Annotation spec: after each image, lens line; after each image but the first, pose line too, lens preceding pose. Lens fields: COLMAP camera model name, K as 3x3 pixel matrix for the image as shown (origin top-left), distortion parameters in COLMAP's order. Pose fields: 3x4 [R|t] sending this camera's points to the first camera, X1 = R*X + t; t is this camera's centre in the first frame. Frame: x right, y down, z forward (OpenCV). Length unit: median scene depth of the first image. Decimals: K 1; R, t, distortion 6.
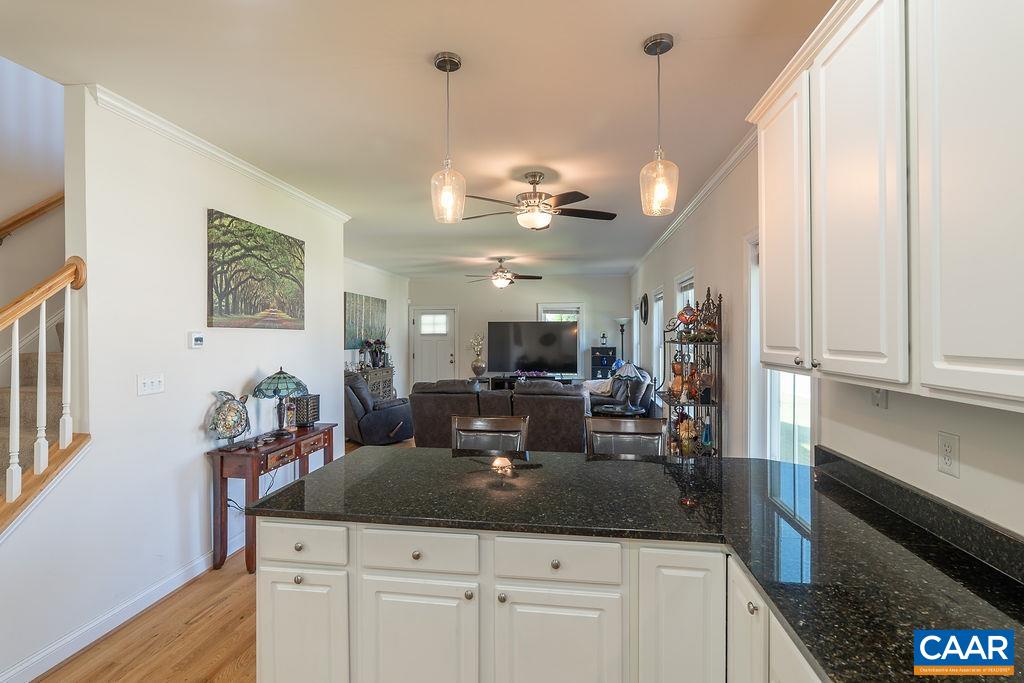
lens RADIAL K [[464.5, 0, 510.3], [0, 464.5, 335.1], [0, 0, 1]] dist [-0.000367, -0.000333]
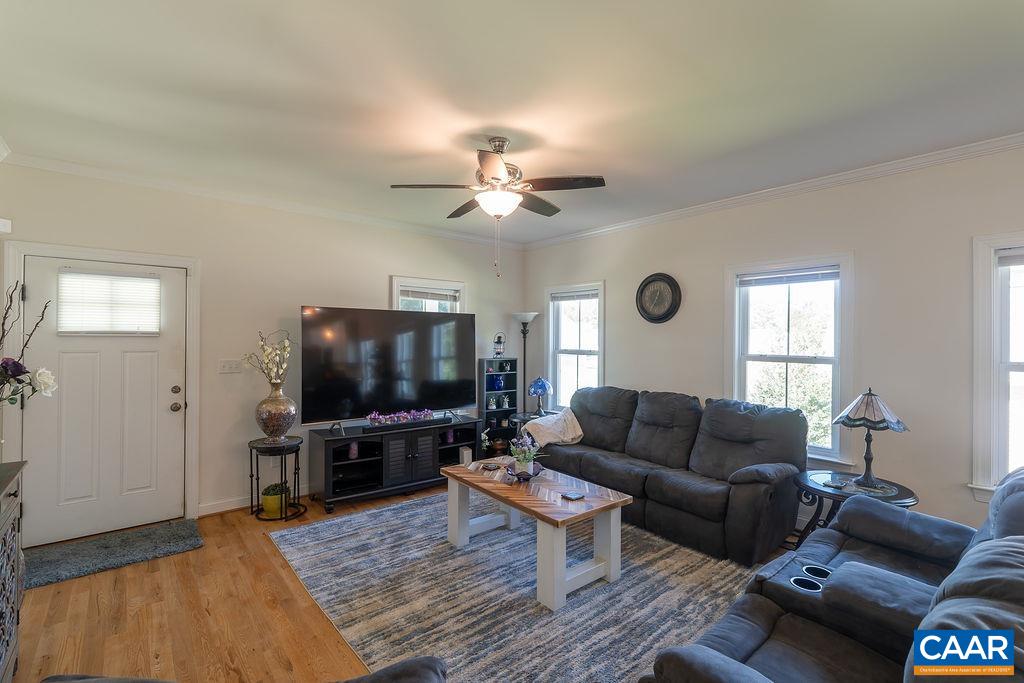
lens RADIAL K [[464.5, 0, 514.4], [0, 464.5, 338.4], [0, 0, 1]] dist [-0.000367, -0.000333]
pose [[0.657558, 0.003565, 0.753396, -0.303408], [-0.015726, 0.999836, 0.008994, -0.007639], [-0.753240, -0.017762, 0.657506, 0.724888]]
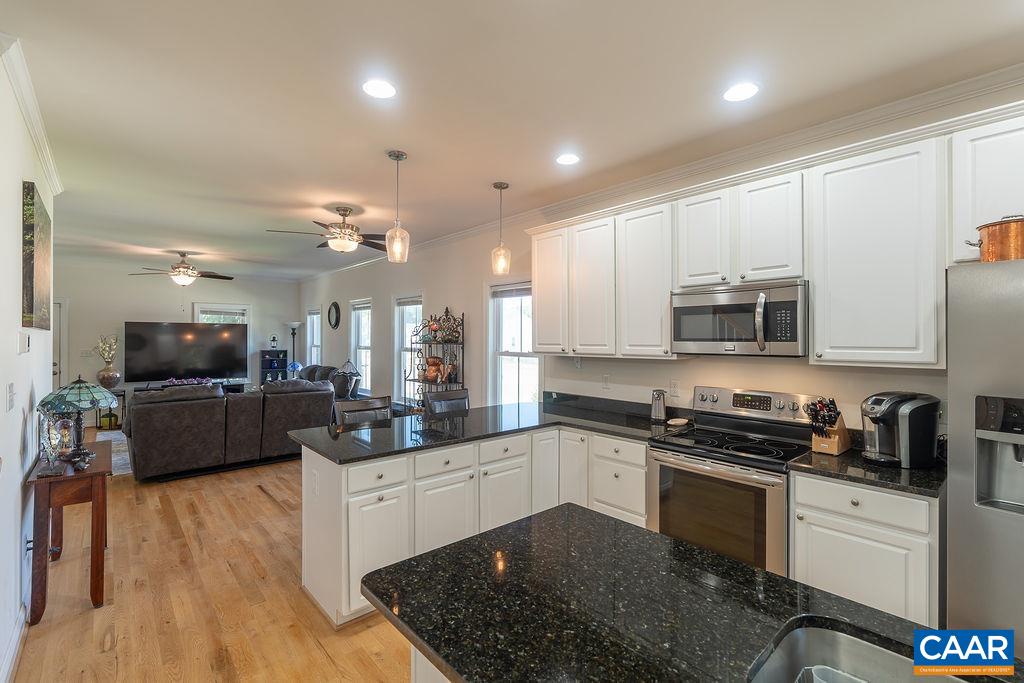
lens RADIAL K [[464.5, 0, 517.9], [0, 464.5, 336.3], [0, 0, 1]] dist [-0.000367, -0.000333]
pose [[0.635981, 0.005531, 0.771685, -0.302255], [-0.001987, 0.999983, -0.005529, 0.000500], [-0.771702, 0.001983, 0.635981, -0.072434]]
